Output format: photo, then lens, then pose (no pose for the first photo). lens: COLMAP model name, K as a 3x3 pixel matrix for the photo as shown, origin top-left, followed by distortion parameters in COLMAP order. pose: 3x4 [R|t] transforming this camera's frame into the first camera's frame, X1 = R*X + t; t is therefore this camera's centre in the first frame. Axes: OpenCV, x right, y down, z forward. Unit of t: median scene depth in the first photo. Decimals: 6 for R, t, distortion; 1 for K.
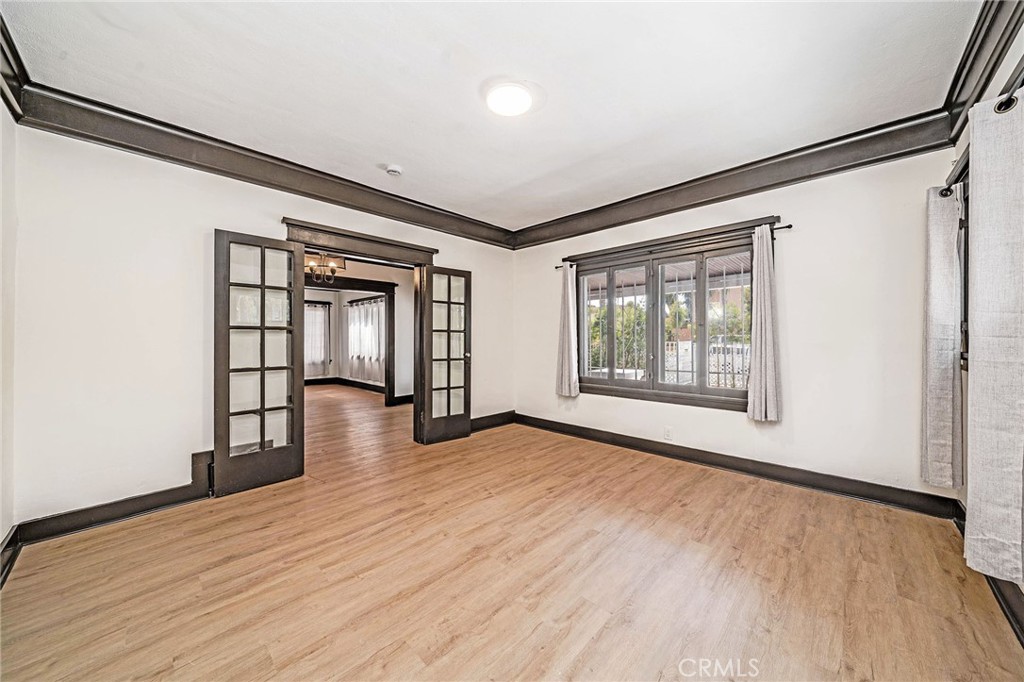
lens RADIAL K [[353.1, 0, 512.4], [0, 353.1, 339.5], [0, 0, 1]] dist [-0.005589, -0.000017]
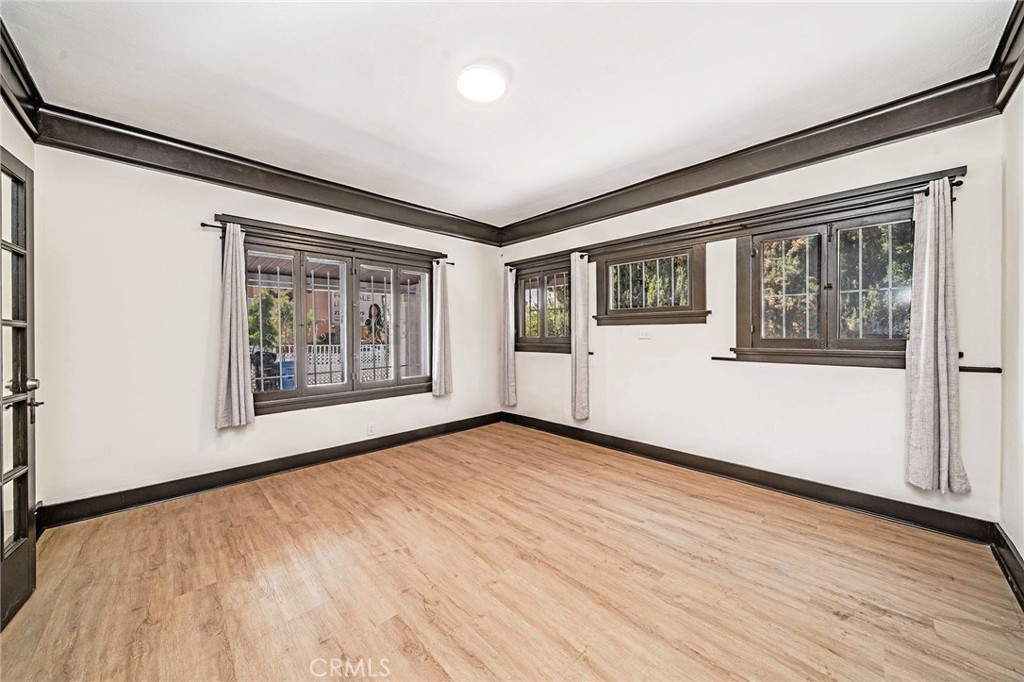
lens RADIAL K [[353.1, 0, 512.2], [0, 353.1, 336.8], [0, 0, 1]] dist [-0.005589, -0.000017]
pose [[0.039522, -0.001447, 0.999218, -0.711114], [0.010082, 0.999949, 0.001050, -0.003769], [-0.999168, 0.010033, 0.039534, 0.663269]]
